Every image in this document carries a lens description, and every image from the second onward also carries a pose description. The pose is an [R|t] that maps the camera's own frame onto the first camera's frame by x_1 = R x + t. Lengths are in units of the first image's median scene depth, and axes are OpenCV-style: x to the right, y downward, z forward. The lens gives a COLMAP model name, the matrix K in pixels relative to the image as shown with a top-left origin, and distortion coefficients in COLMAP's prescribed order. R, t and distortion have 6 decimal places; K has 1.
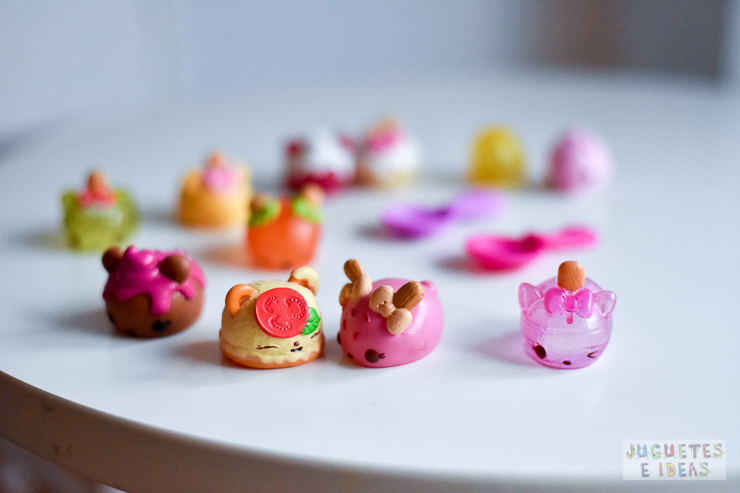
lens RADIAL K [[1026.5, 0, 370.0], [0, 1026.5, 246.5], [0, 0, 1]] dist [-0.175393, 0.005442]
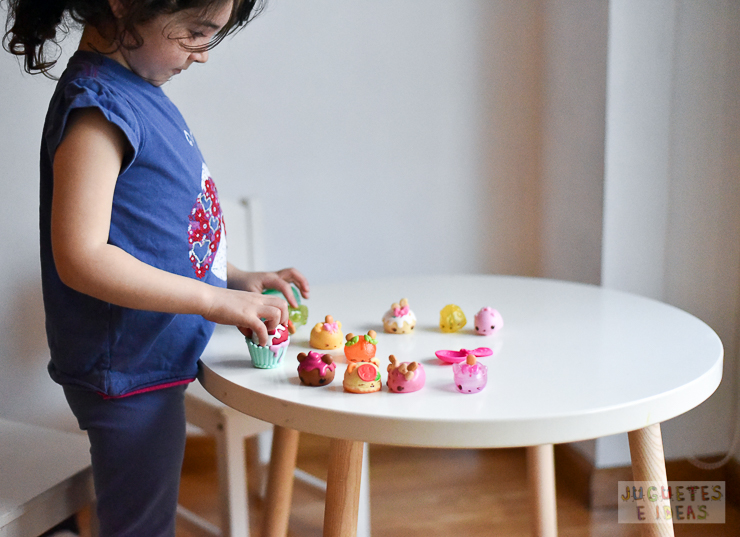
lens RADIAL K [[1149.9, 0, 370.0], [0, 1149.9, 268.5], [0, 0, 1]] dist [0.002377, -0.004255]
pose [[0.999956, 0.005376, 0.007639, -0.102158], [-0.004318, 0.991201, -0.132296, 0.193613], [-0.008282, 0.132257, 0.991181, -2.103532]]
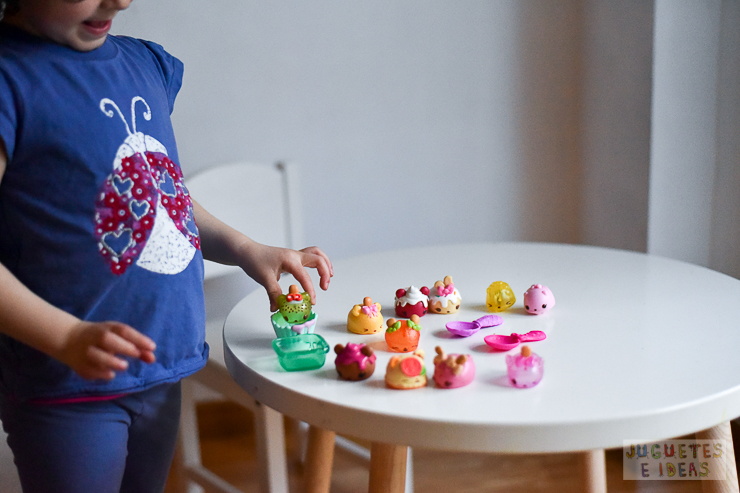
lens RADIAL K [[1026.5, 0, 370.0], [0, 1026.5, 246.5], [0, 0, 1]] dist [-0.175393, 0.005442]
pose [[0.999677, -0.009138, -0.023723, -0.123258], [0.006894, 0.995640, -0.093027, 0.002451], [0.024470, 0.092834, 0.995381, -1.511975]]
